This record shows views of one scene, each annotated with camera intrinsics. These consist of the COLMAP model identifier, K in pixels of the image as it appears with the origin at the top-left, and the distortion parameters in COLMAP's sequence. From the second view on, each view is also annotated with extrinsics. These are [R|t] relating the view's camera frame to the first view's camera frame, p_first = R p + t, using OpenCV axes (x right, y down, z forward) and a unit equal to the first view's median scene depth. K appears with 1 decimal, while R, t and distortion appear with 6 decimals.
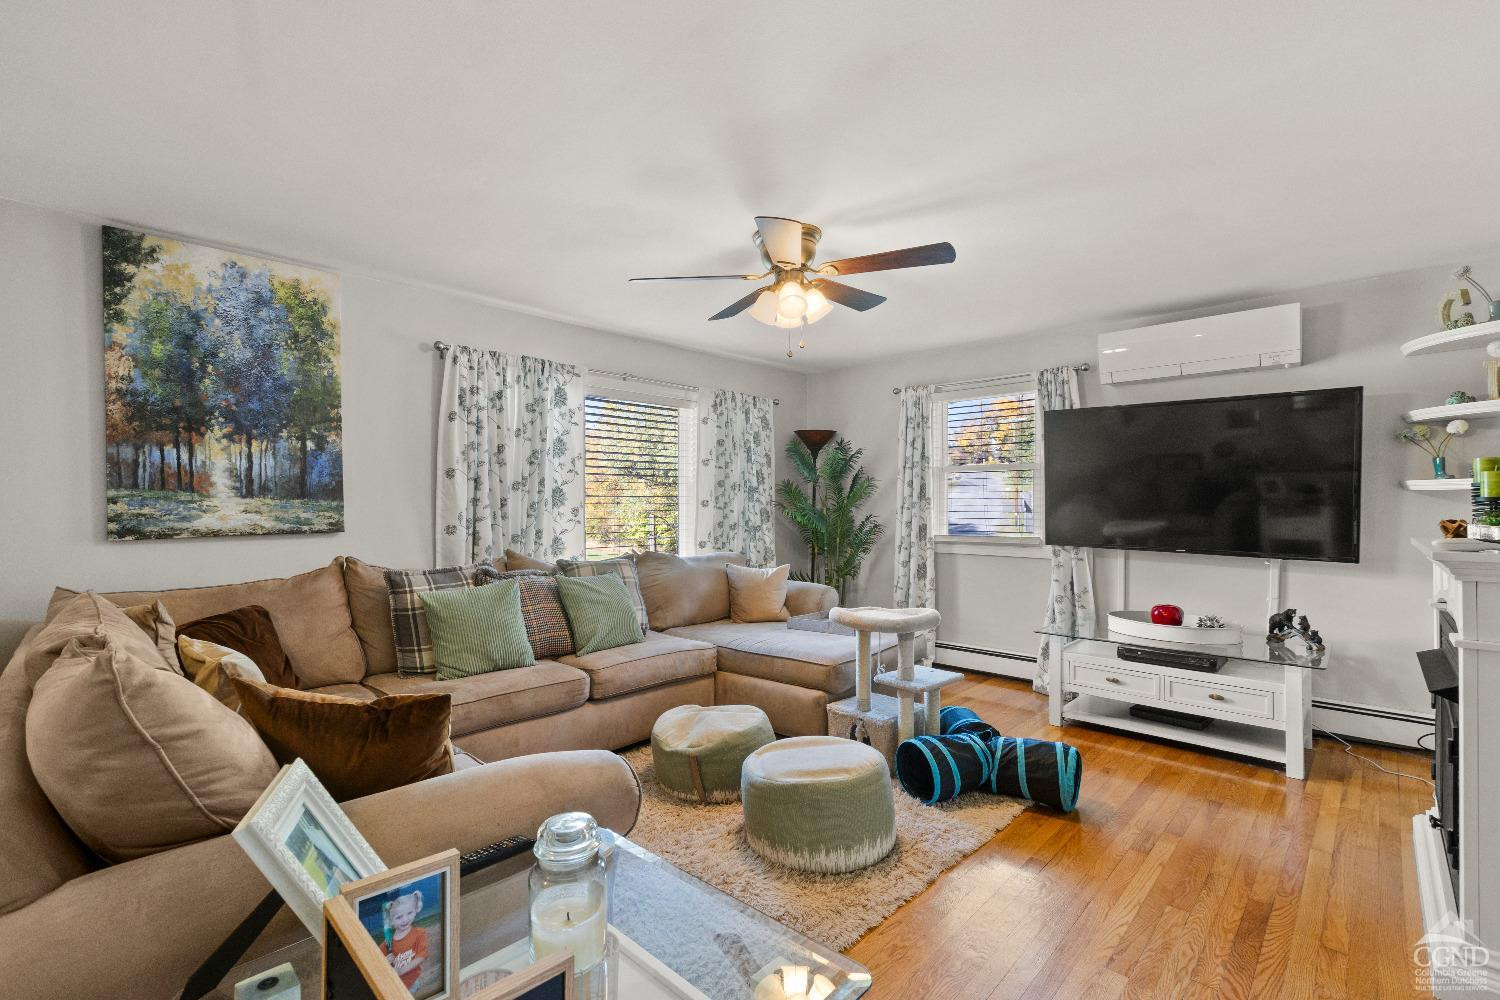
lens RADIAL K [[666.7, 0, 742.4], [0, 666.7, 498.1], [0, 0, 1]] dist [-0.010504, 0.000357]
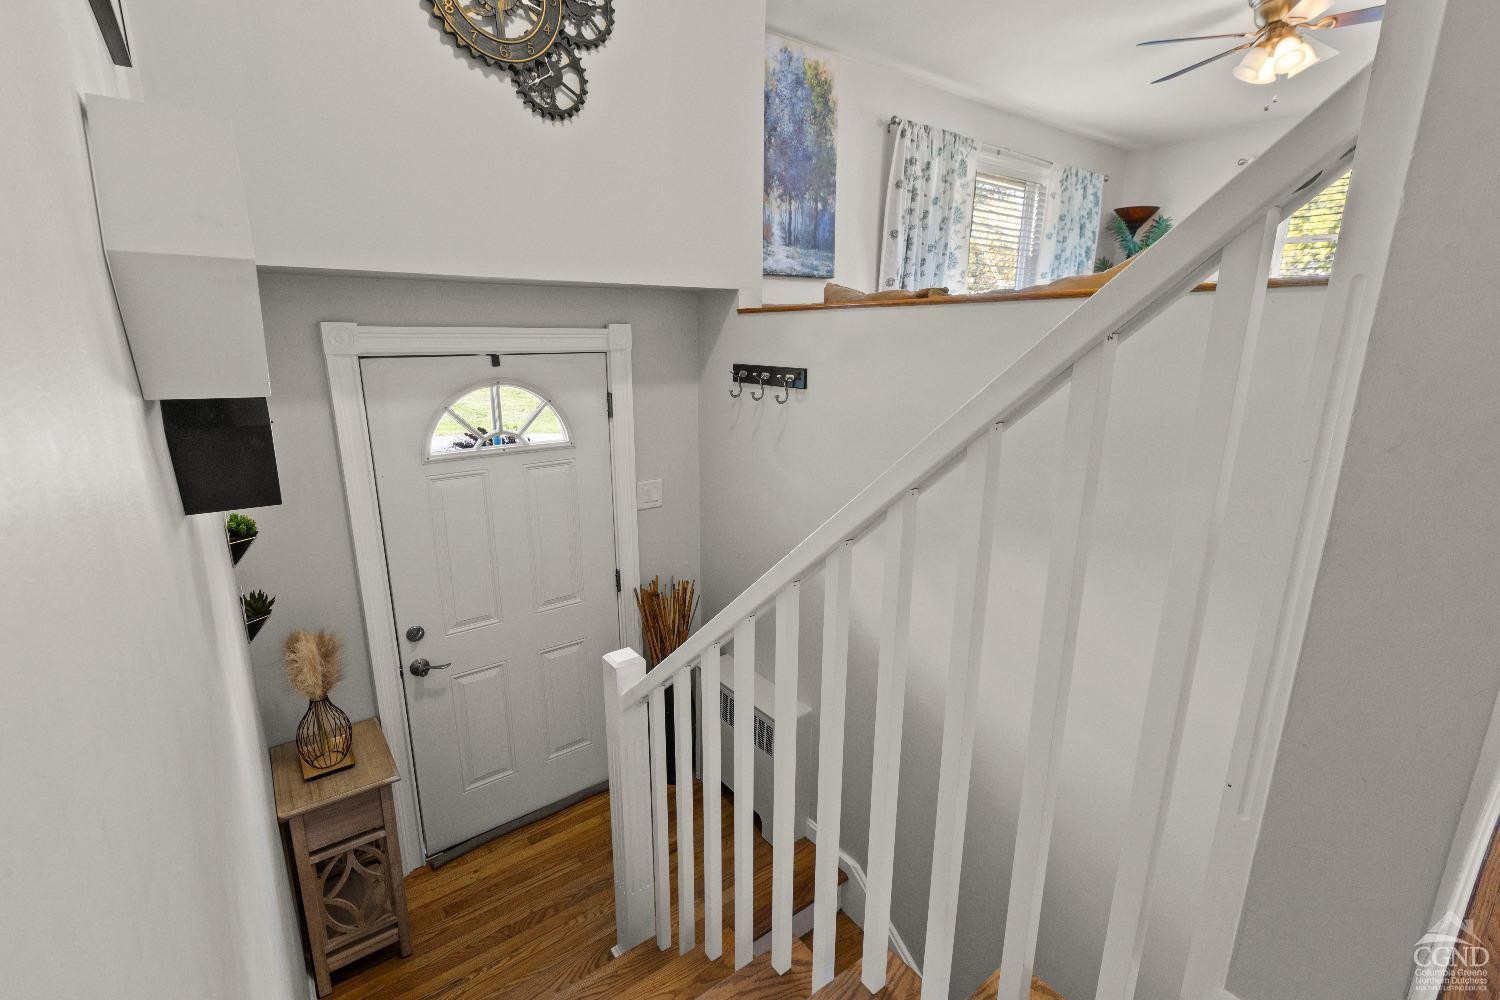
lens RADIAL K [[668.1, 0, 744.6], [0, 668.1, 500.1], [0, 0, 1]] dist [0.002556, -0.000191]
pose [[0.984796, 0.046124, -0.167480, -0.536473], [-0.002838, 0.968251, 0.249965, 0.147268], [0.173692, -0.245689, 0.953660, -0.404840]]
